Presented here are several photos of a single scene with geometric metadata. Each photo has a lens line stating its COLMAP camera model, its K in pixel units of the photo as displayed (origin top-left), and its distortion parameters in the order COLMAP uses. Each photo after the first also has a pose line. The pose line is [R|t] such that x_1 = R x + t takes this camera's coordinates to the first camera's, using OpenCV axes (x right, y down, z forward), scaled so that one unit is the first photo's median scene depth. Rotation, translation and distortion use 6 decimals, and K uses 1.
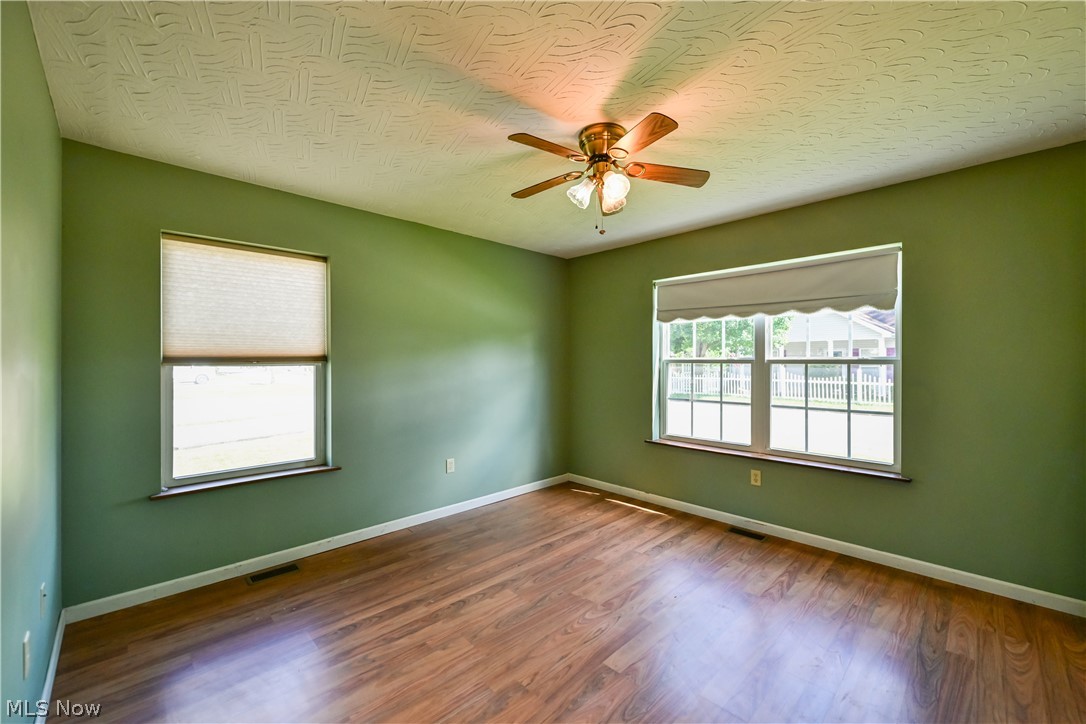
lens RADIAL K [[431.6, 0, 550.8], [0, 431.6, 359.2], [0, 0, 1]] dist [-0.002137, -0.000177]
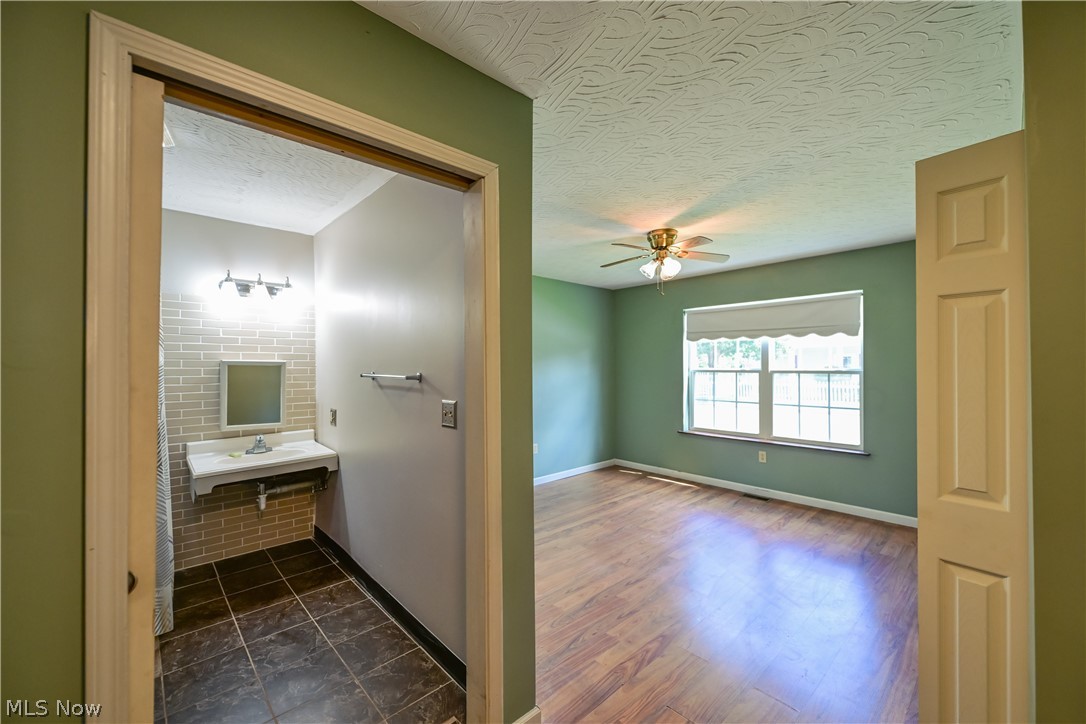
lens RADIAL K [[431.6, 0, 550.8], [0, 431.6, 359.2], [0, 0, 1]] dist [-0.002137, -0.000177]
pose [[0.999708, -0.002906, -0.023990, -0.176899], [0.002674, 0.999949, -0.009702, -0.025338], [0.024017, 0.009635, 0.999665, -0.421601]]
